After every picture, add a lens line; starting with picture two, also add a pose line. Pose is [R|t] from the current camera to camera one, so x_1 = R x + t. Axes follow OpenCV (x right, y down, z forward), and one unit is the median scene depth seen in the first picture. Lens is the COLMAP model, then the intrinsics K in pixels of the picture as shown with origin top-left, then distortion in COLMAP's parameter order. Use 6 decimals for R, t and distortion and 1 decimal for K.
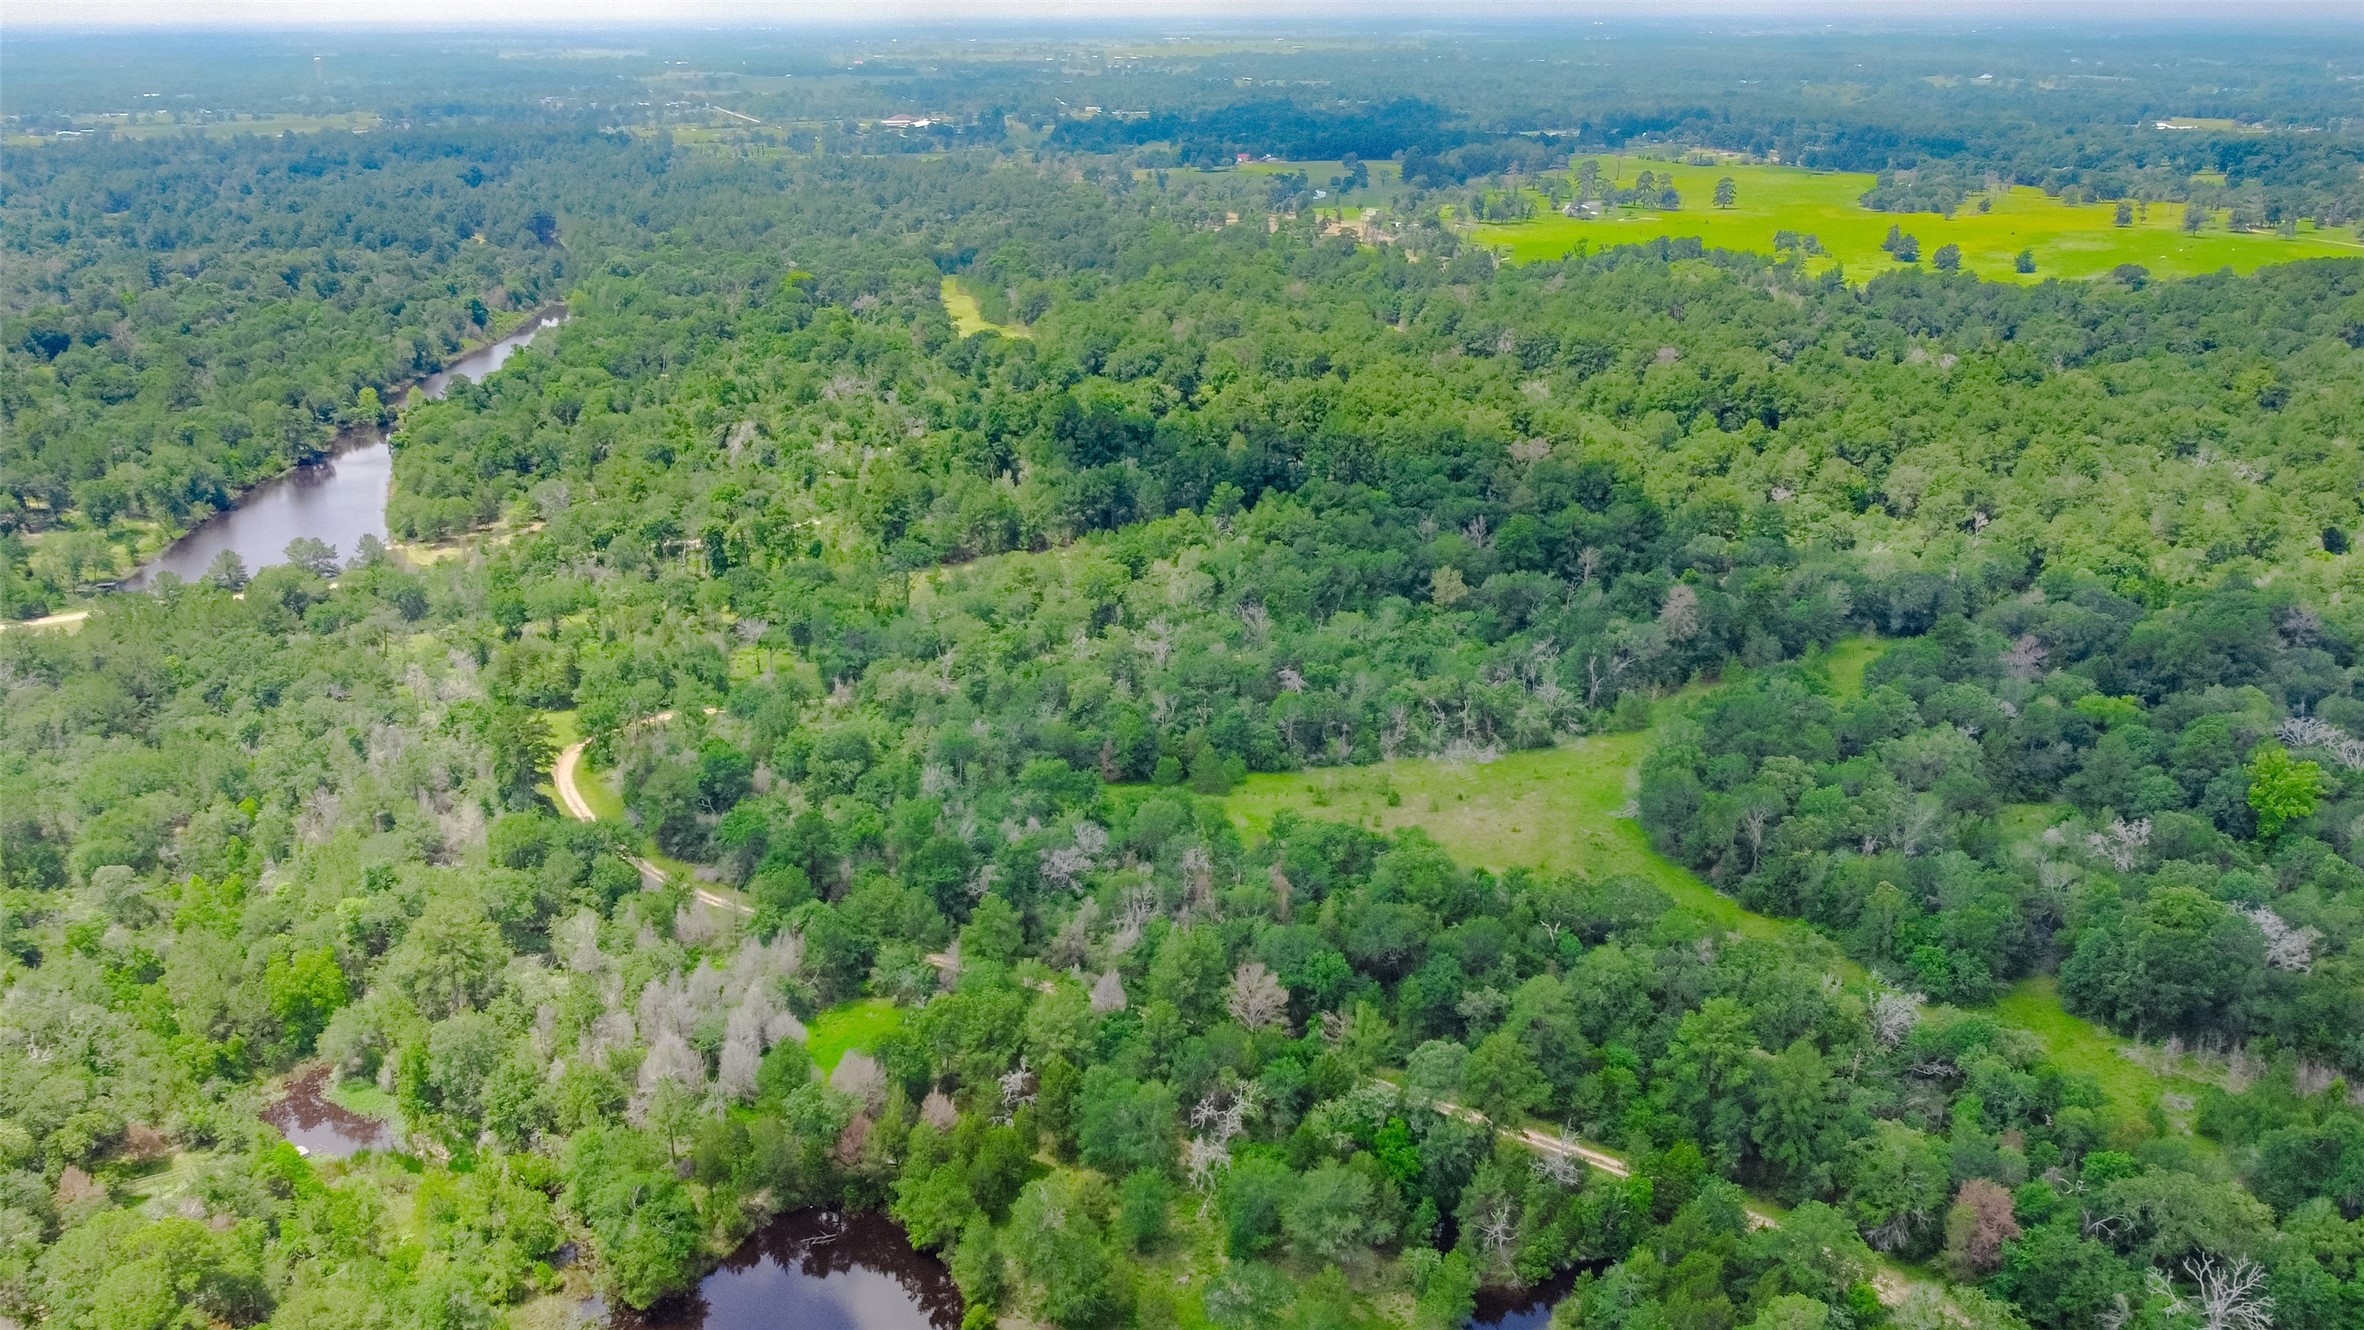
lens RADIAL K [[1849.4, 0, 1194.7], [0, 1849.4, 666.1], [0, 0, 1]] dist [0.004471, -0.008680]
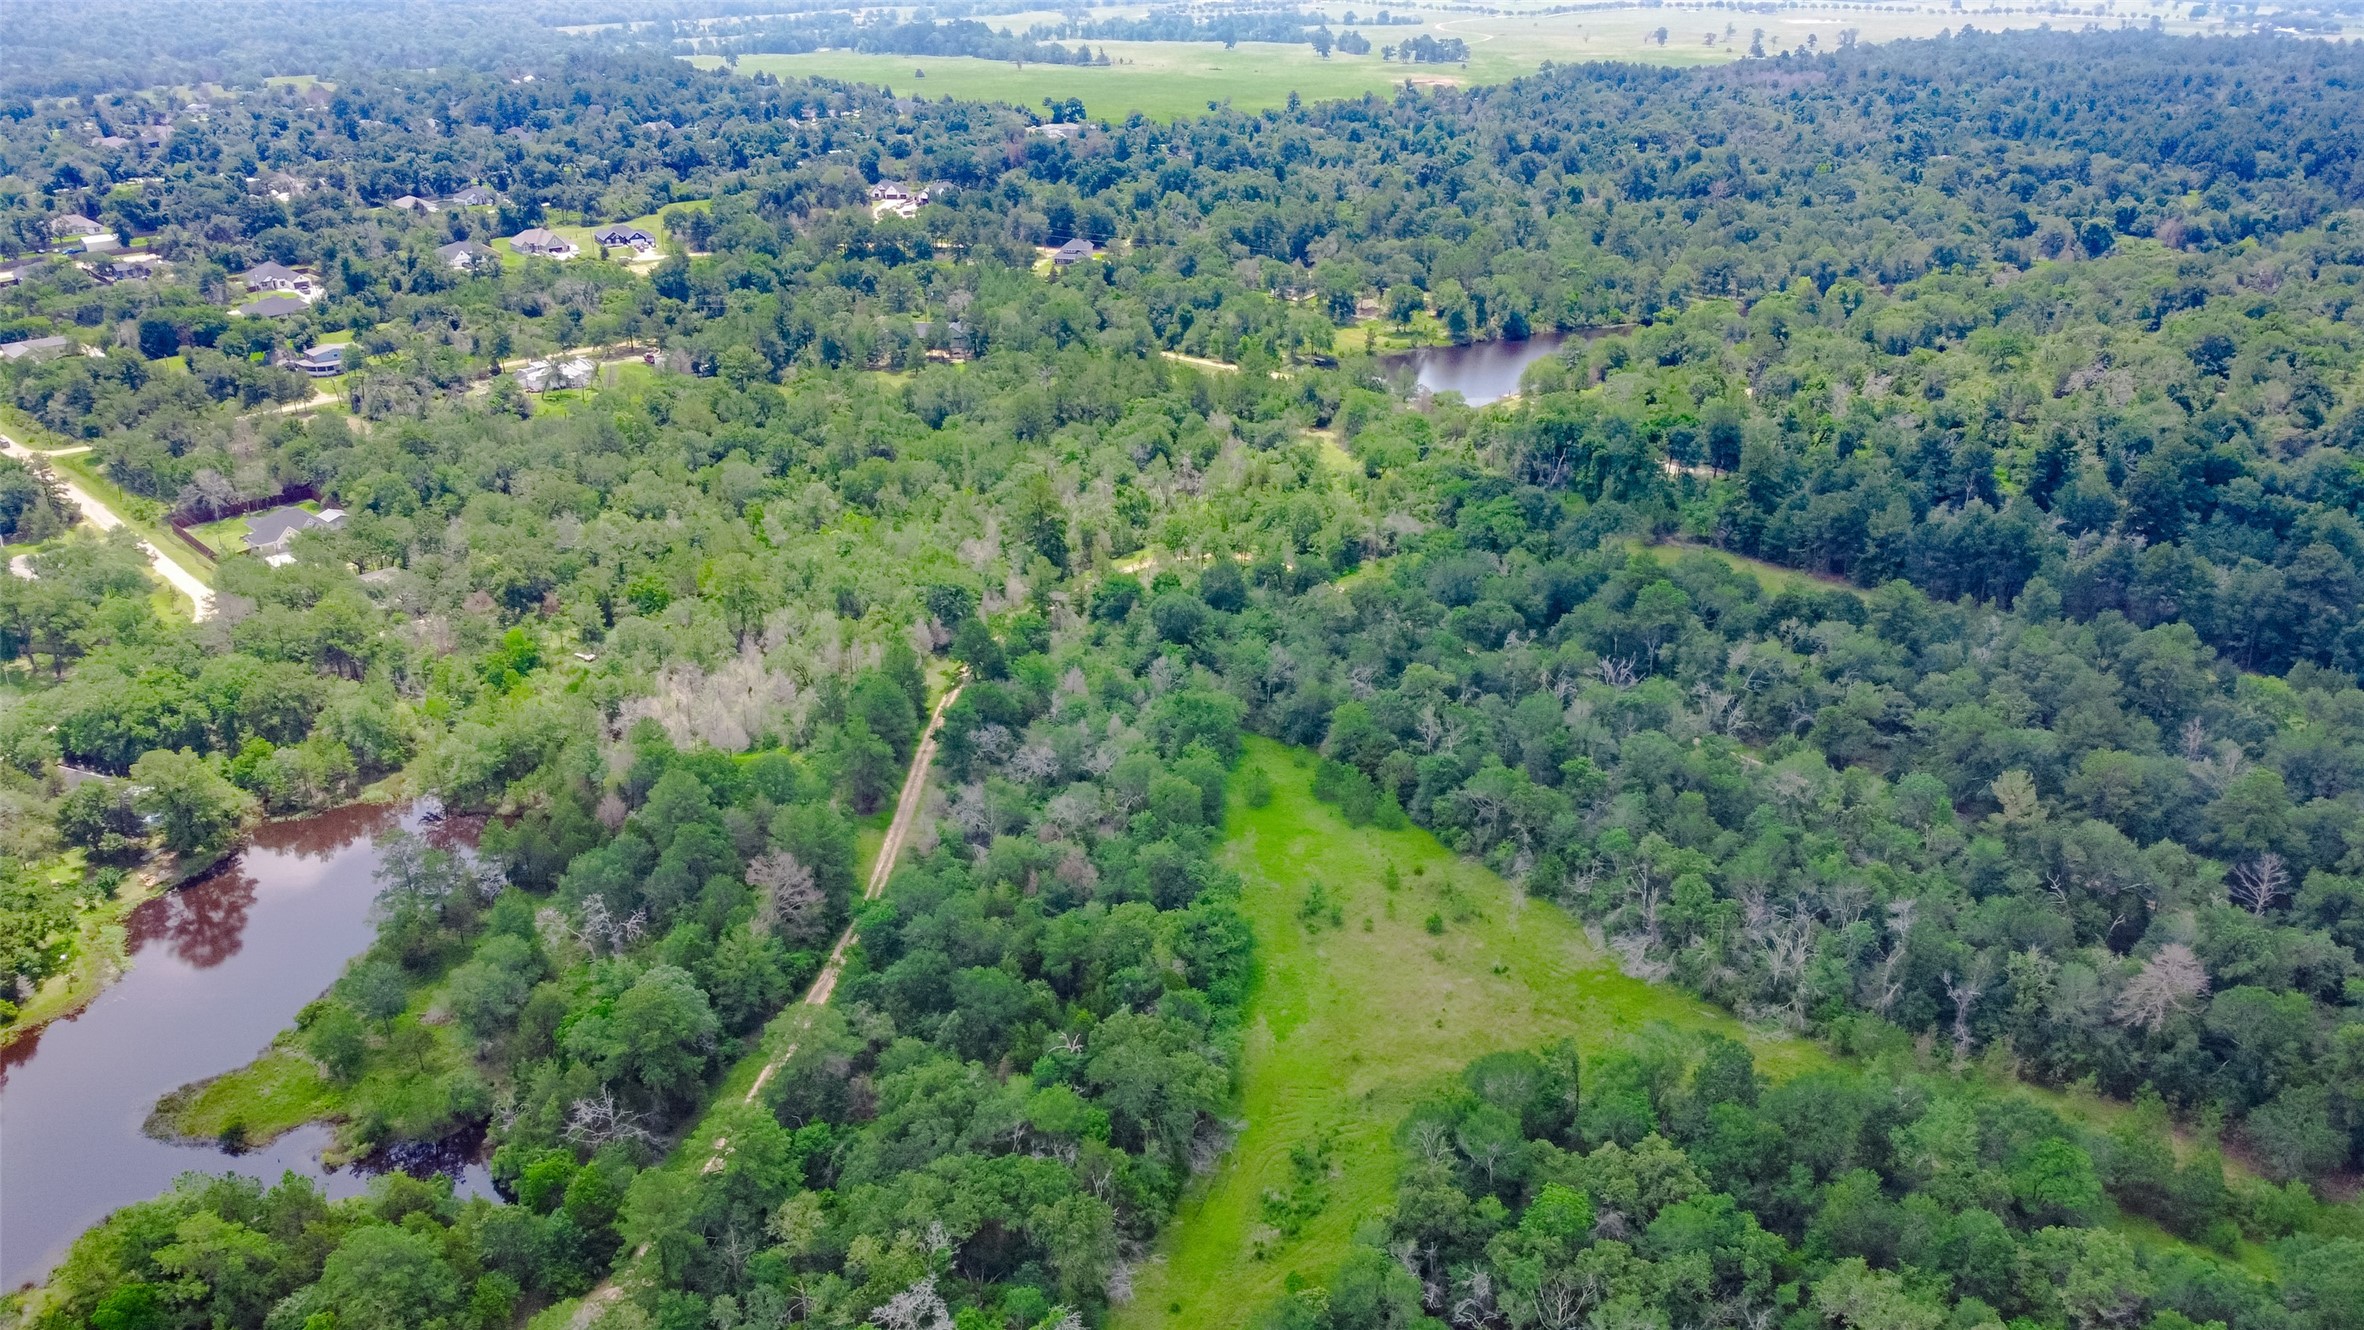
lens RADIAL K [[1806.9, 0, 1182.4], [0, 1806.9, 649.5], [0, 0, 1]] dist [0.002867, -0.005890]
pose [[0.374404, 0.367683, -0.851252, 0.619490], [-0.324765, 0.911874, 0.251027, -0.176531], [0.868533, 0.182471, 0.460820, 0.477385]]
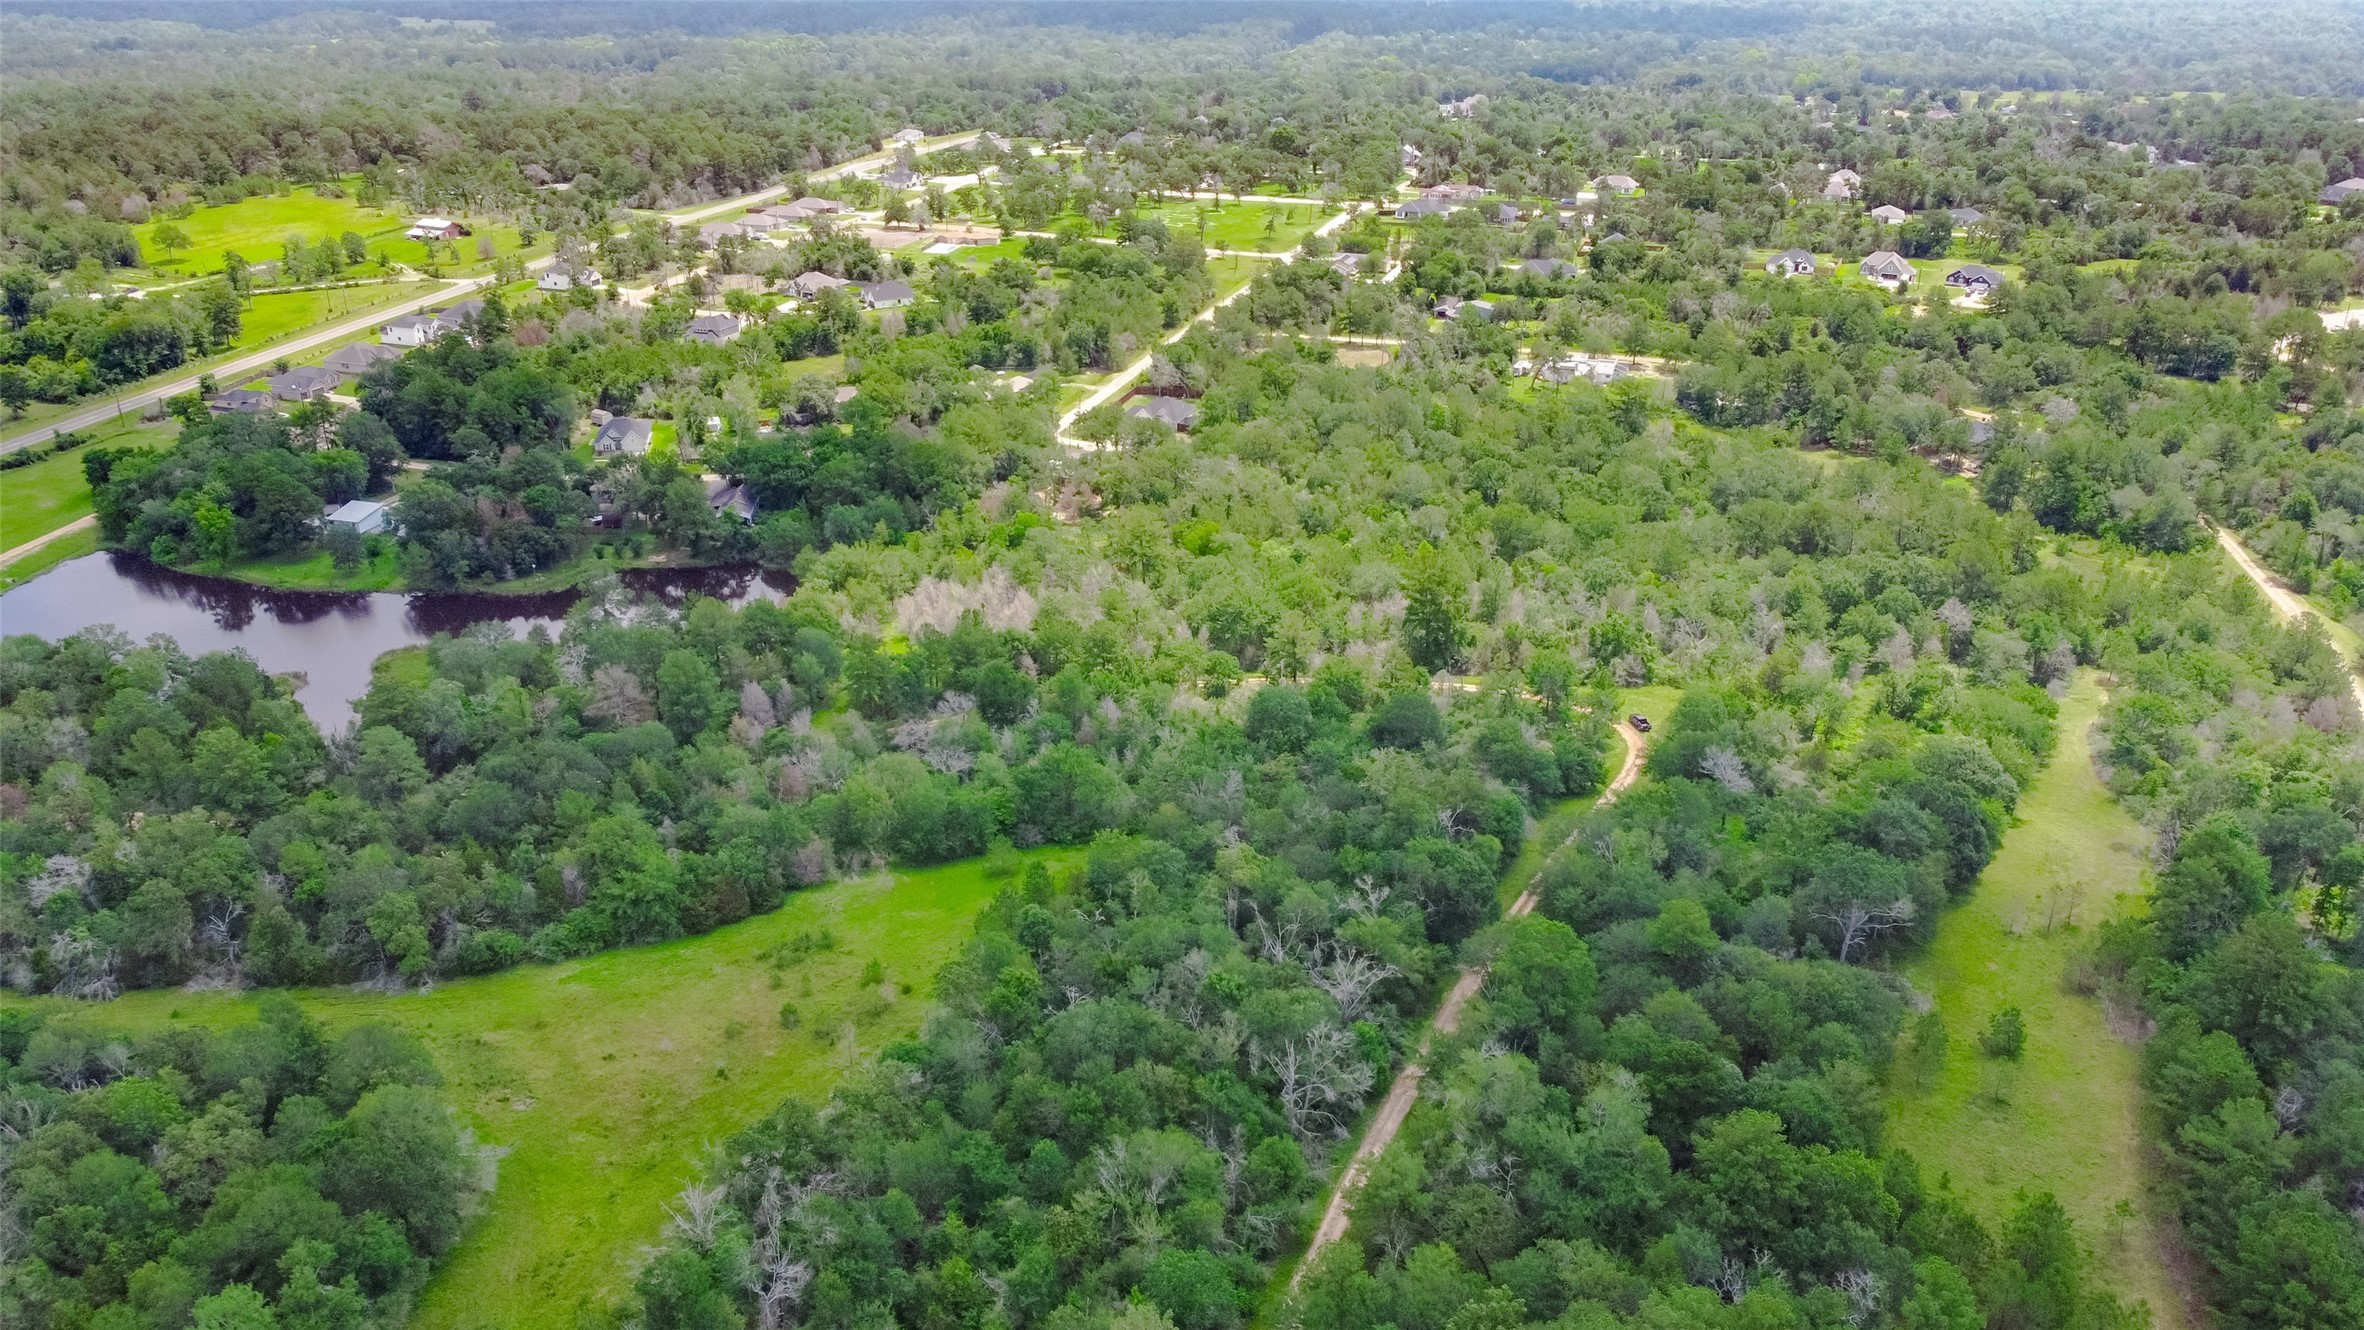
lens RADIAL K [[1806.9, 0, 1182.4], [0, 1806.9, 649.5], [0, 0, 1]] dist [0.002867, -0.005890]
pose [[-0.684646, 0.287462, -0.669794, 0.396406], [-0.249396, 0.771083, 0.585860, -0.440407], [0.684880, 0.568151, -0.456227, 1.204051]]
